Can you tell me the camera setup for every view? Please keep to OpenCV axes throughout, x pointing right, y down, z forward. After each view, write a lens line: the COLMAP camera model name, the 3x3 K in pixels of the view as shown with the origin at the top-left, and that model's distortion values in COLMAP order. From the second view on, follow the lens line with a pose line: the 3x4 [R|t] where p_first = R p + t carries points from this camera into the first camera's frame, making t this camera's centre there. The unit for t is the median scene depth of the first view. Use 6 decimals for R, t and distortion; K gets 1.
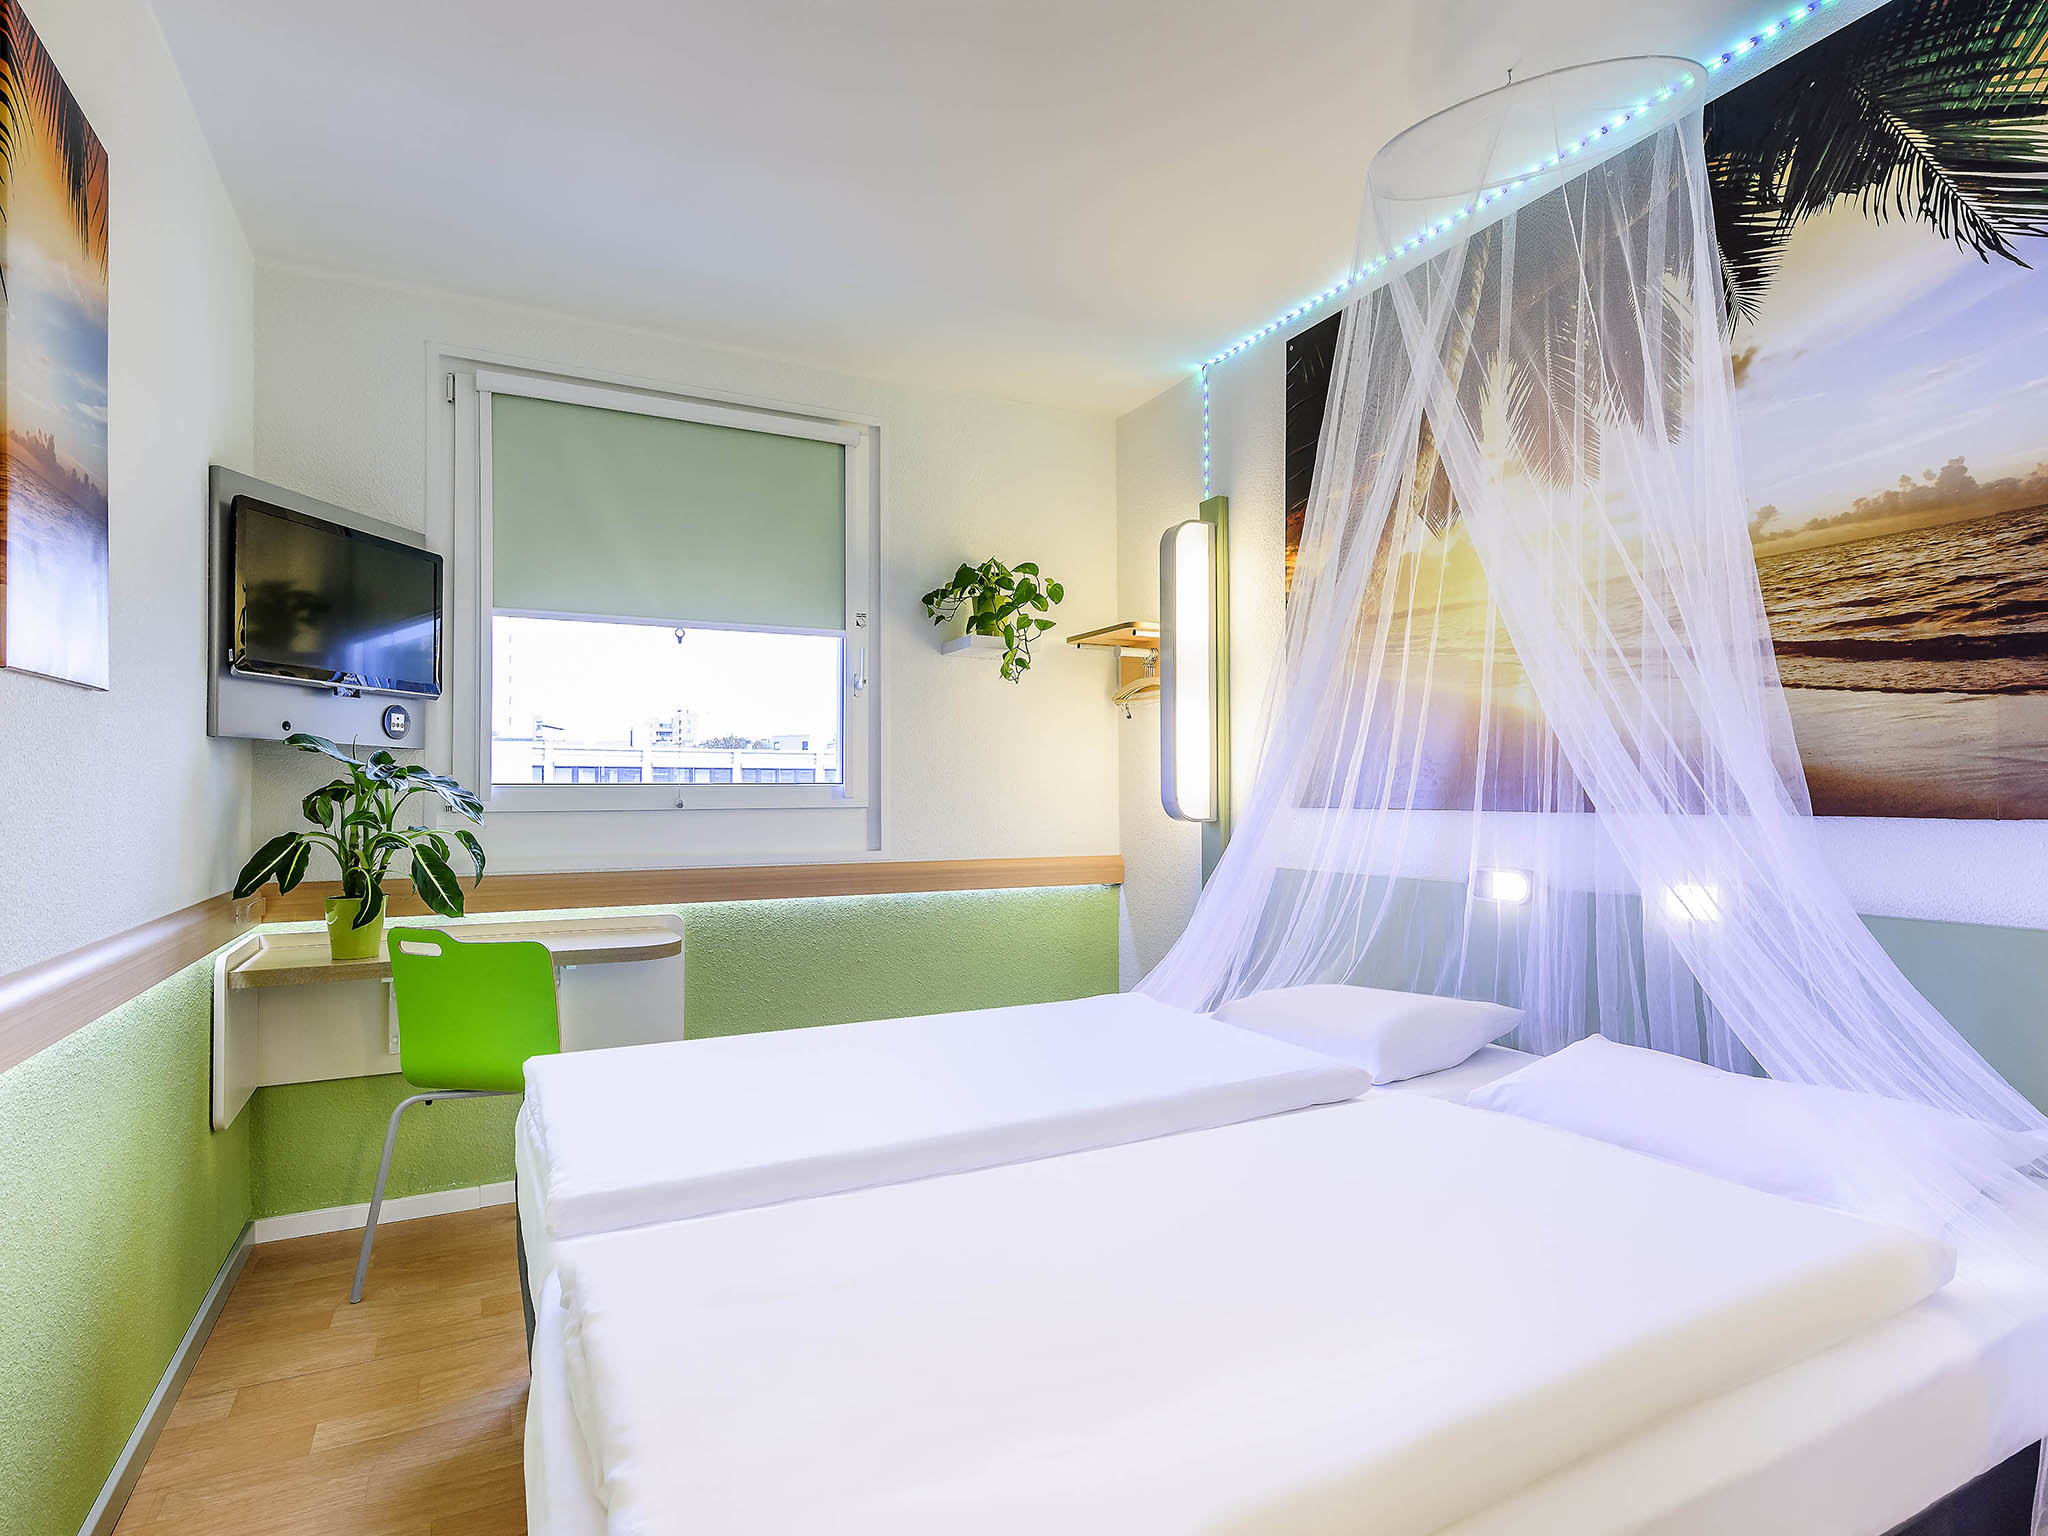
lens RADIAL K [[1081.7, 0, 1014.9], [0, 1081.7, 776.6], [0, 0, 1]] dist [0.007708, -0.001094]
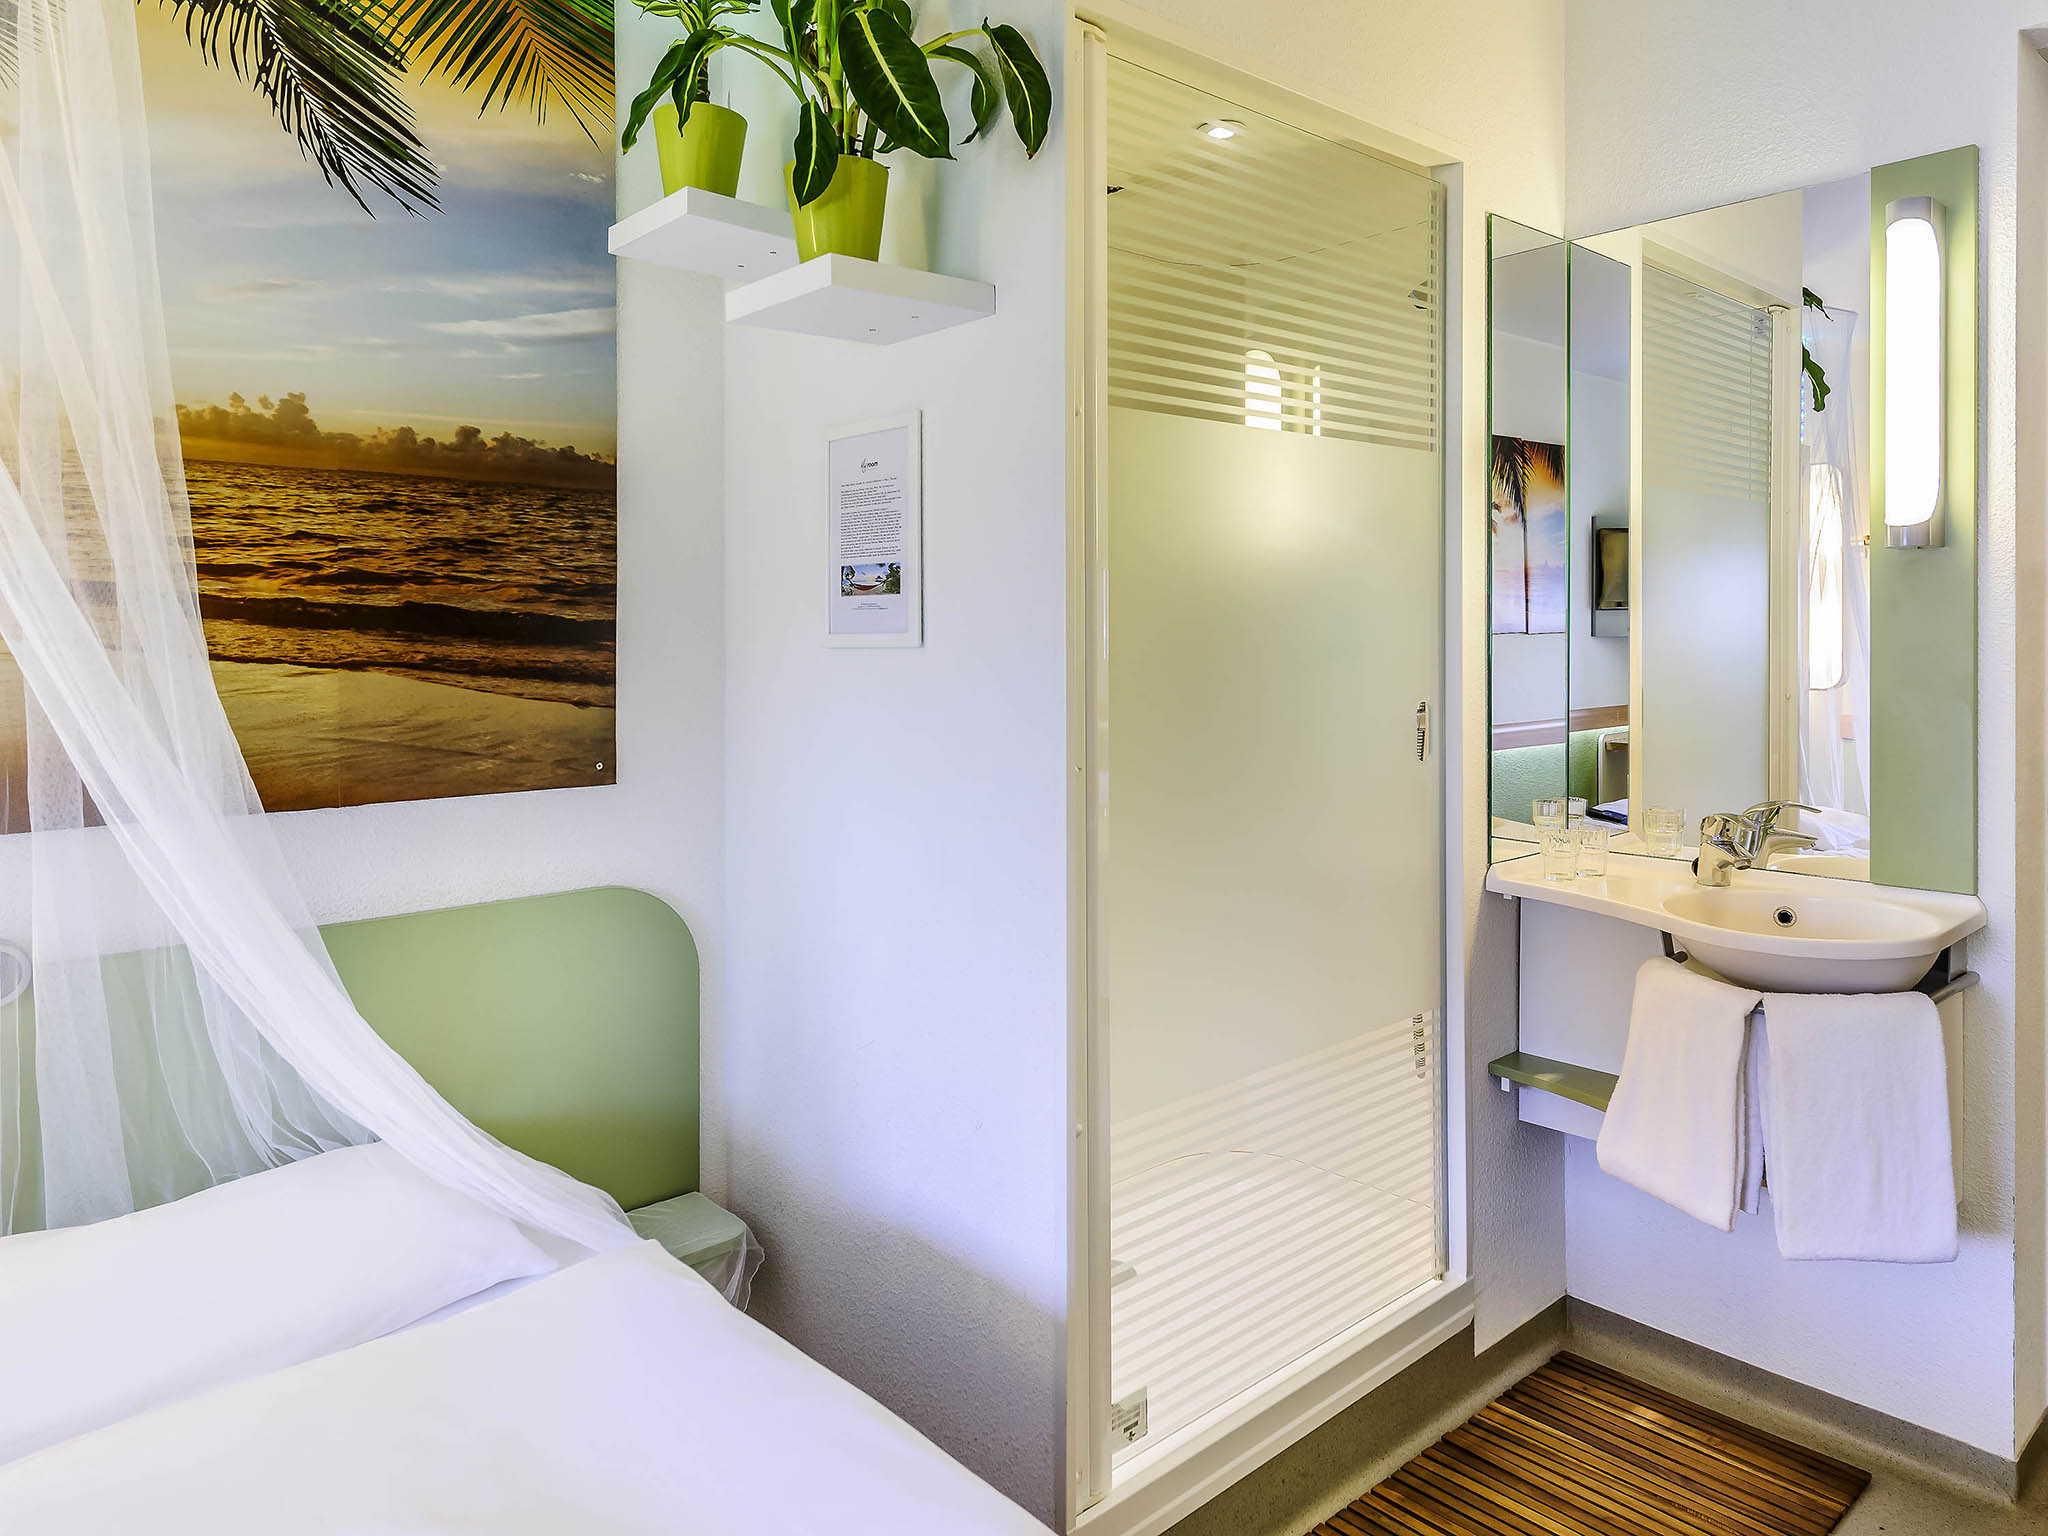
lens RADIAL K [[1319.5, 0, 1025.1], [0, 1319.5, 756.5], [0, 0, 1]] dist [0.015115, -0.008272]
pose [[-0.259677, -0.024031, 0.965396, -0.298485], [0.036738, 0.998721, 0.034742, -0.019356], [-0.964996, 0.044489, -0.258462, 0.703365]]
